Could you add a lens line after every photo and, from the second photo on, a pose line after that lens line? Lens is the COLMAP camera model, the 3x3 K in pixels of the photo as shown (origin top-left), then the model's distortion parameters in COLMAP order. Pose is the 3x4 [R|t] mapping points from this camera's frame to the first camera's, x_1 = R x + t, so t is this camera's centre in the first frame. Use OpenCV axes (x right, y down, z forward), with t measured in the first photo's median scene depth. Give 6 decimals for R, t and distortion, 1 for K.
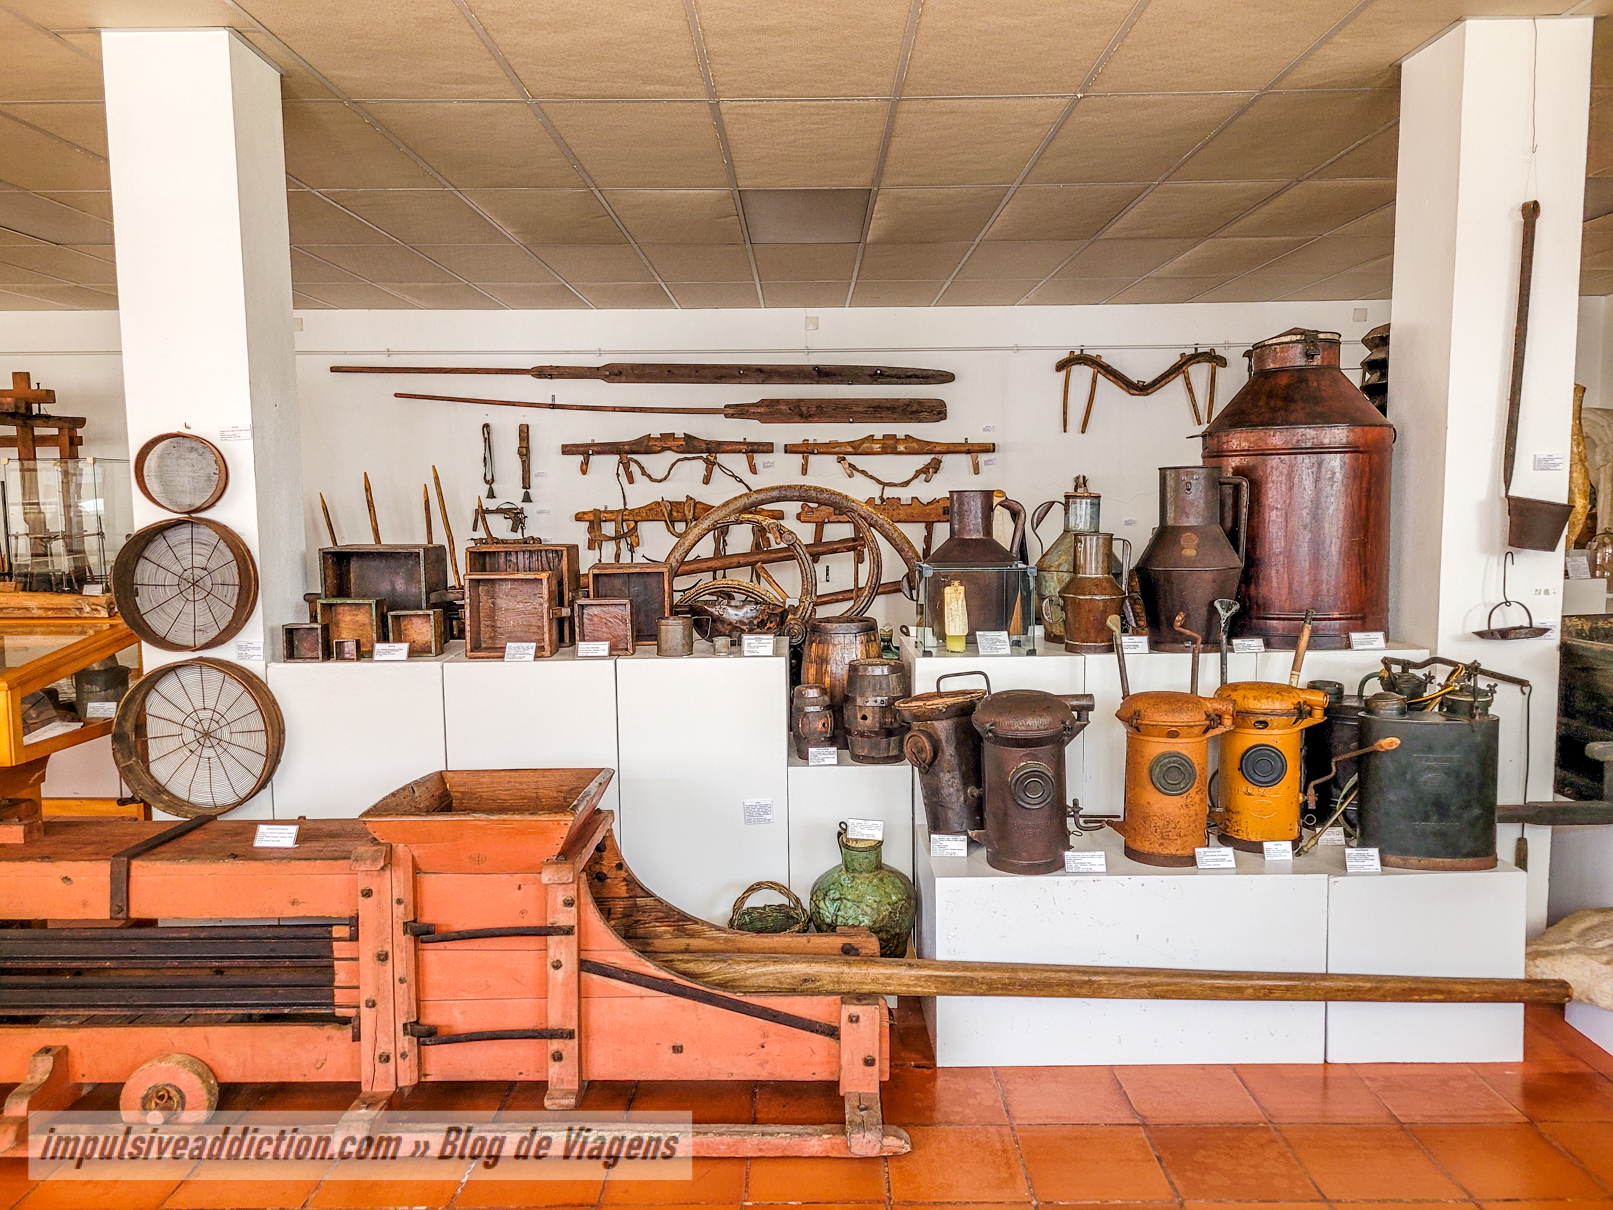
lens RADIAL K [[1236.9, 0, 805.4], [0, 1236.9, 598.3], [0, 0, 1]] dist [0.054852, -0.049184]
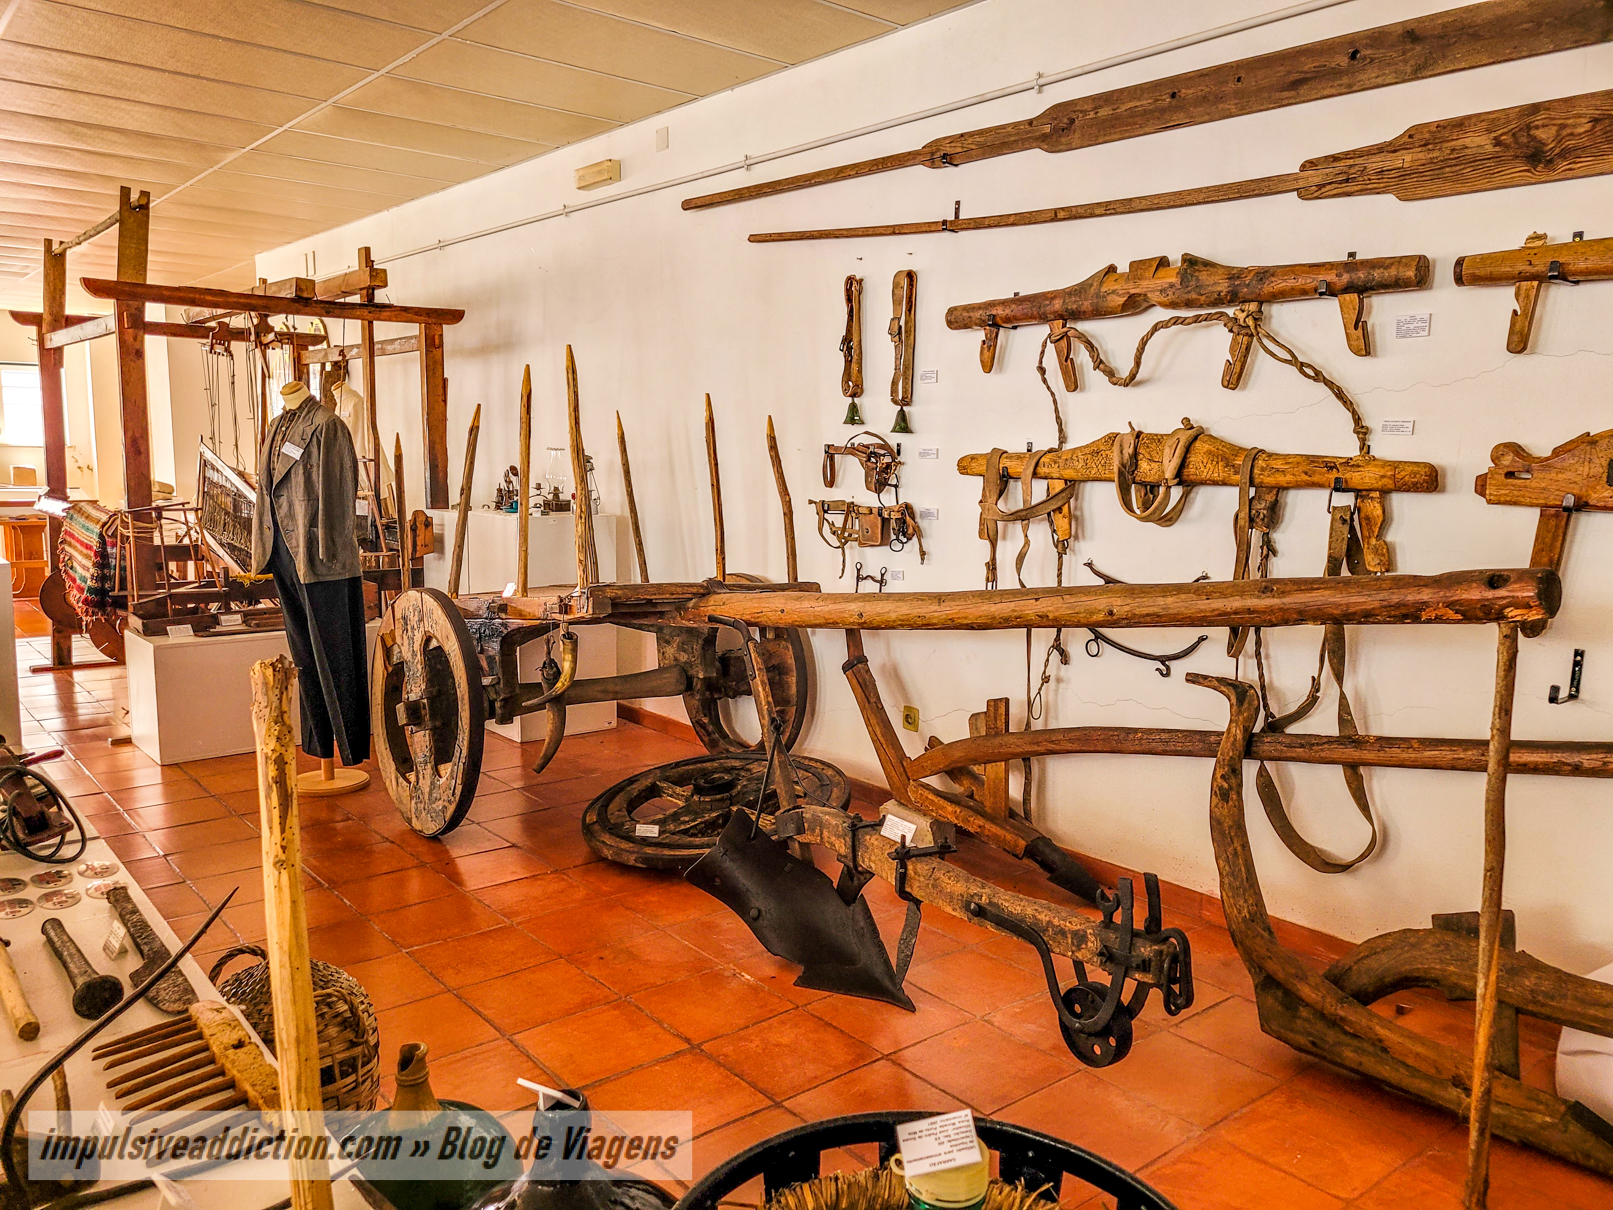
lens RADIAL K [[1236.9, 0, 804.5], [0, 1236.9, 611.7], [0, 0, 1]] dist [0.054852, -0.049184]
pose [[0.628622, 0.122594, -0.767988, 0.137371], [-0.085384, 0.992407, 0.088529, -0.047429], [0.773010, 0.009922, 0.634317, 0.661906]]
